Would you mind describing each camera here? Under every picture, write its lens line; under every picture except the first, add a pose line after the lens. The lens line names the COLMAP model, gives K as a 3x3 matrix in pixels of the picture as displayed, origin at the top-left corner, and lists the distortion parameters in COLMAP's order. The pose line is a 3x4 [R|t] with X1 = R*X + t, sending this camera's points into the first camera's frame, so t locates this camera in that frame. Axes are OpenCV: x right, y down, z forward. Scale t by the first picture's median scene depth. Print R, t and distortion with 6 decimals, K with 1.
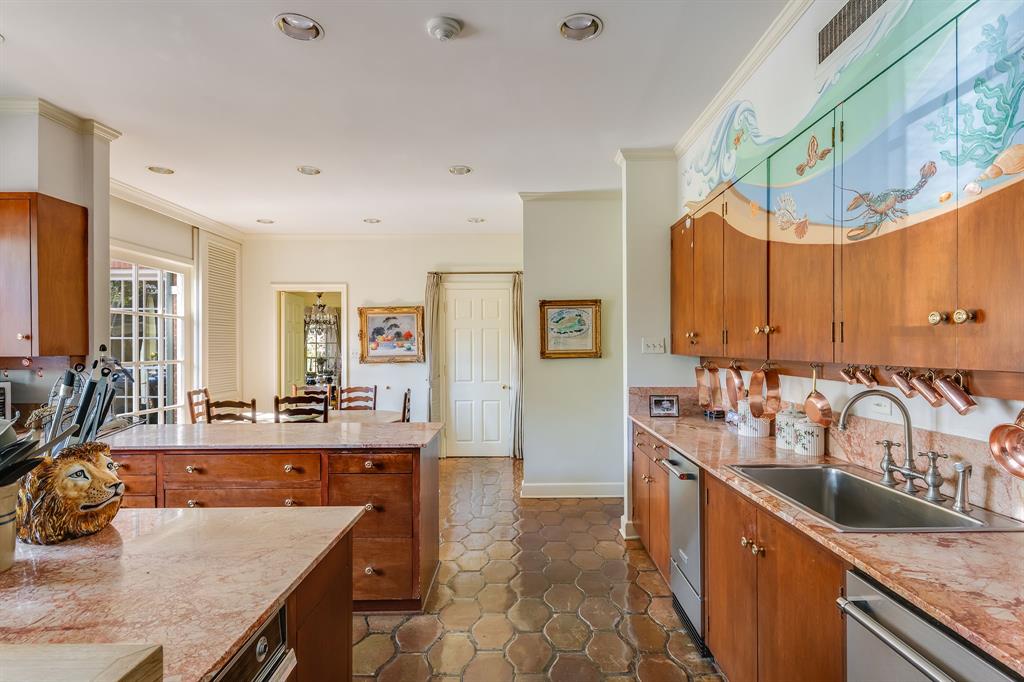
lens RADIAL K [[504.3, 0, 538.0], [0, 504.3, 348.1], [0, 0, 1]] dist [0.007881, -0.004378]
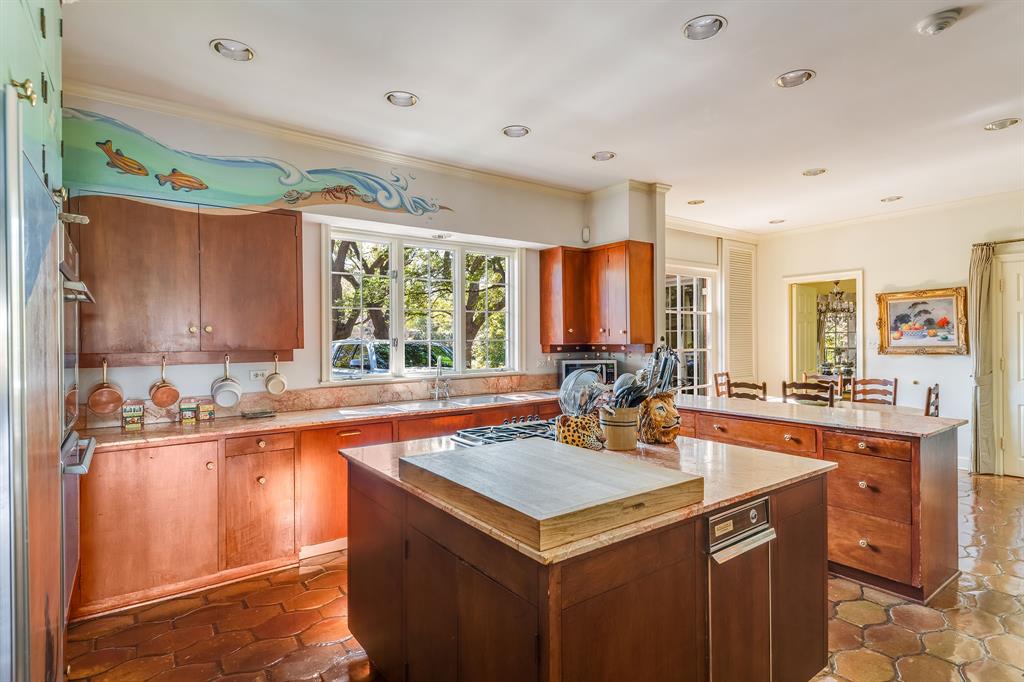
lens RADIAL K [[526.4, 0, 512.2], [0, 526.4, 339.8], [0, 0, 1]] dist [0.015853, -0.001165]
pose [[0.563687, -0.001784, -0.825987, 0.135405], [0.004425, 0.999990, 0.000860, 0.000028], [0.825977, -0.004140, 0.563689, -0.193625]]
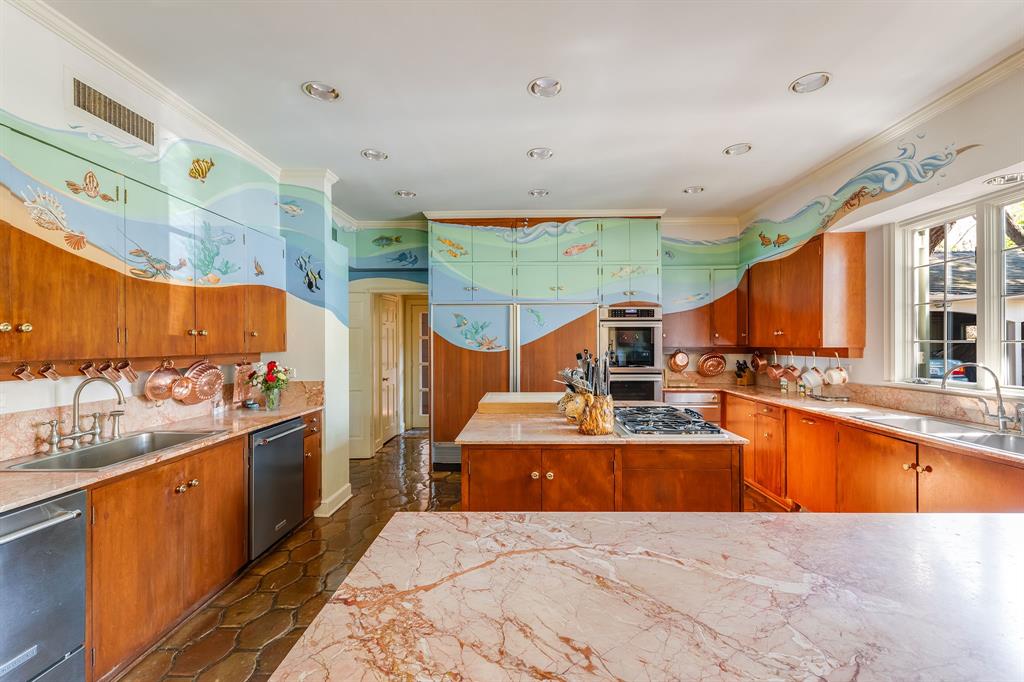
lens RADIAL K [[435.5, 0, 512.4], [0, 435.5, 342.6], [0, 0, 1]] dist [-0.000134, 0.000057]
pose [[-0.997732, 0.008250, 0.066809, -0.340094], [0.008511, 0.999957, 0.003631, -0.005037], [-0.066776, 0.004191, -0.997759, 1.282559]]
